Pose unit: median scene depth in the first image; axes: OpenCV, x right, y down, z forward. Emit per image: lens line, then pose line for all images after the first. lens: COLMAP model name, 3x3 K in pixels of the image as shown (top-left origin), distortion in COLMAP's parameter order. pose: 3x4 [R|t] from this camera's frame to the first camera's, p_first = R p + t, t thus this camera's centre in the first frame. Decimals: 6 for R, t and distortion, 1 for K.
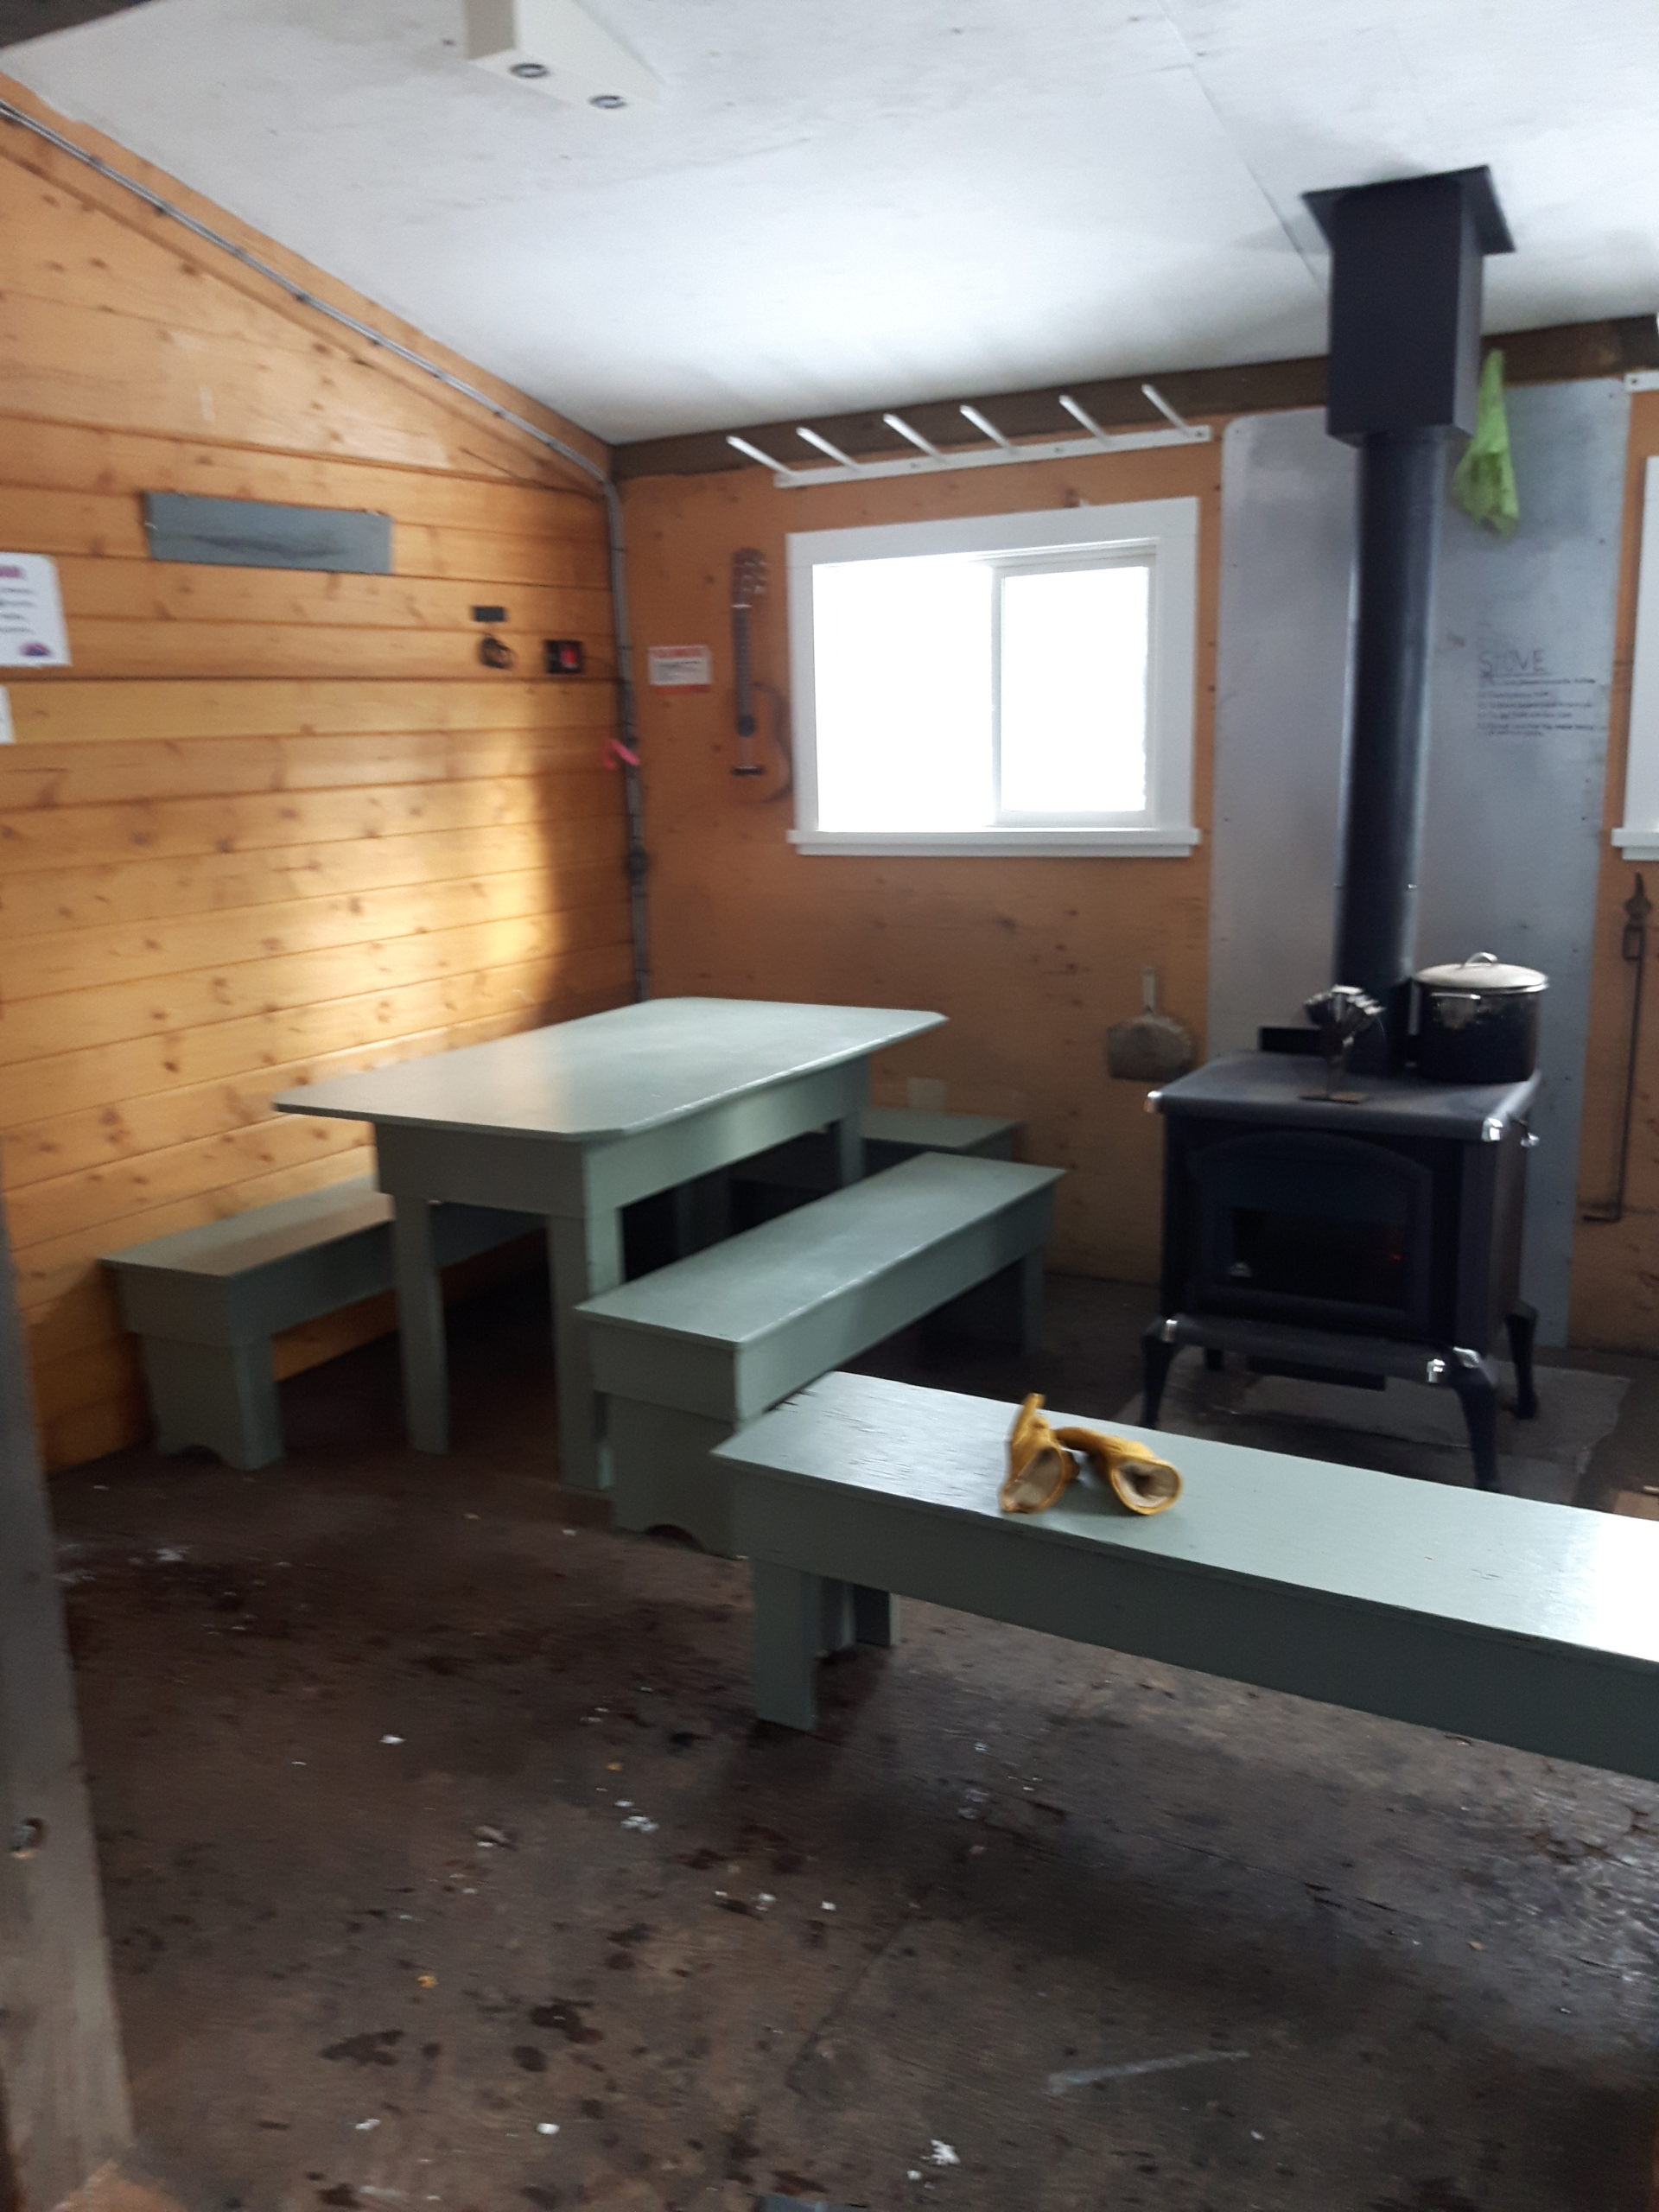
lens RADIAL K [[1772.2, 0, 829.5], [0, 1772.2, 1106.0], [0, 0, 1]] dist [-0.004175, -0.007453]
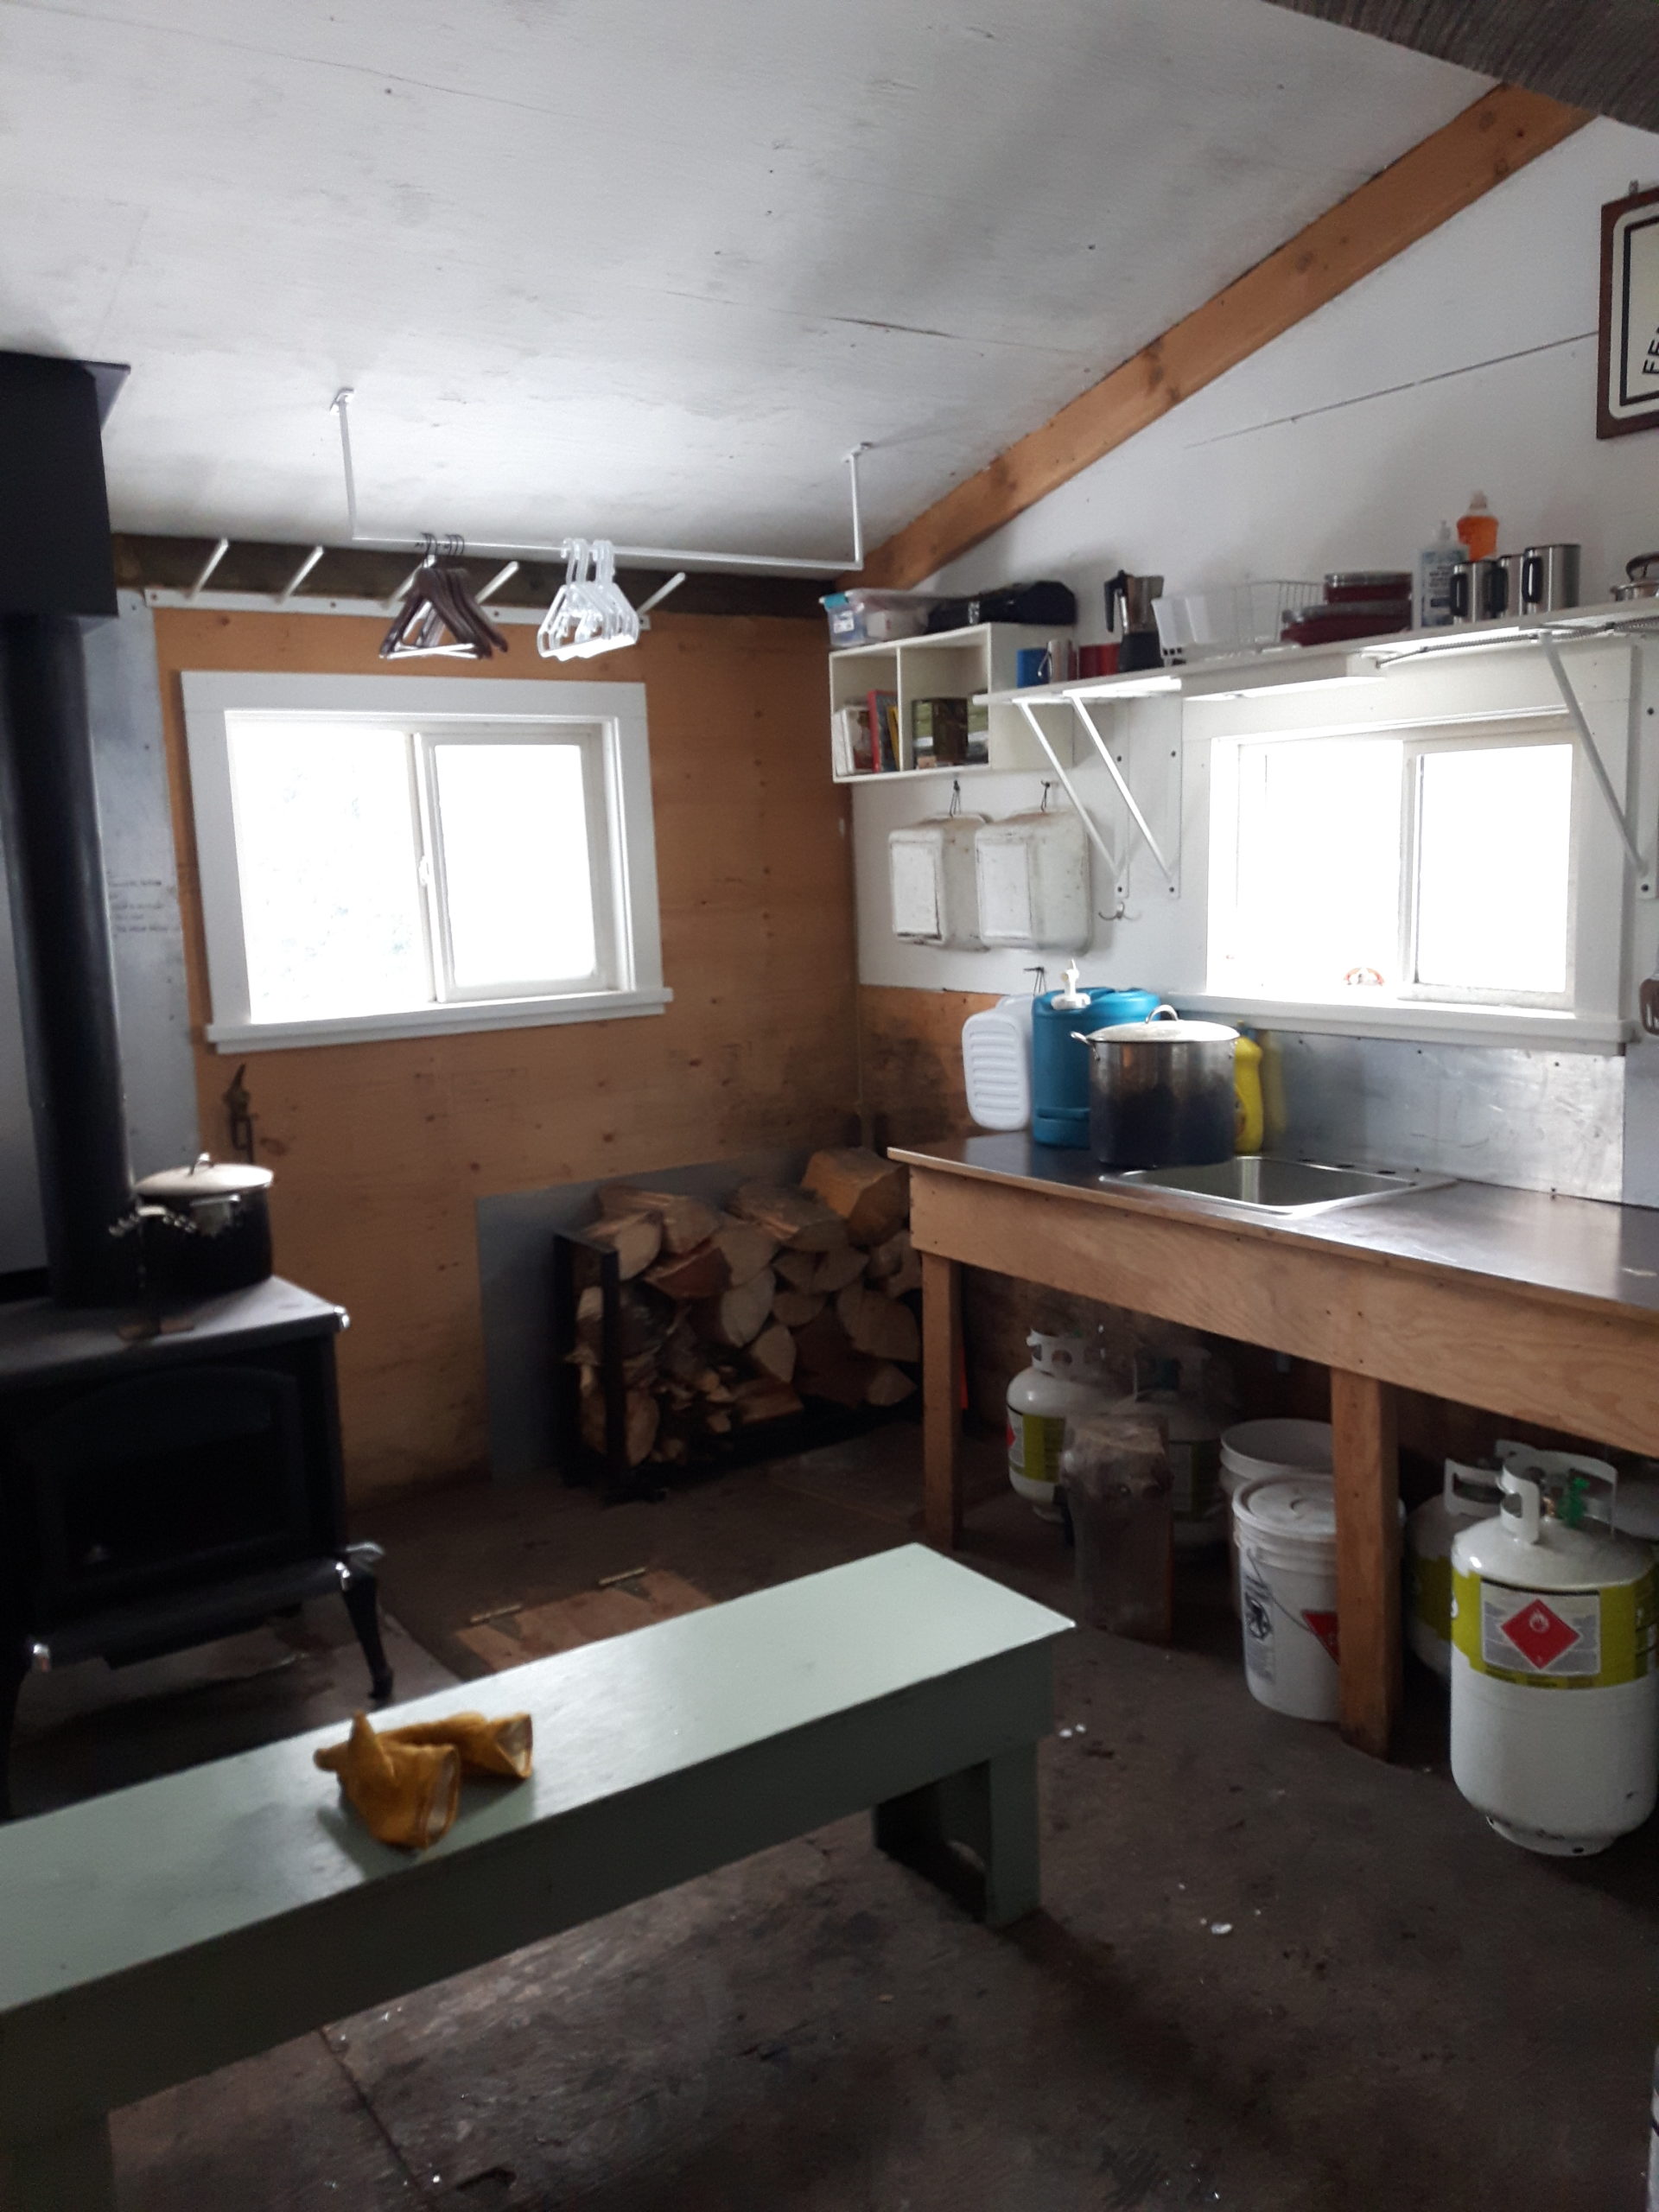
lens RADIAL K [[1772.2, 0, 829.5], [0, 1772.2, 1106.0], [0, 0, 1]] dist [-0.004175, -0.007453]
pose [[0.383405, -0.112587, 0.916692, -0.370179], [0.223933, 0.974258, 0.025998, -0.059814], [-0.896021, 0.195310, 0.398748, 0.293447]]
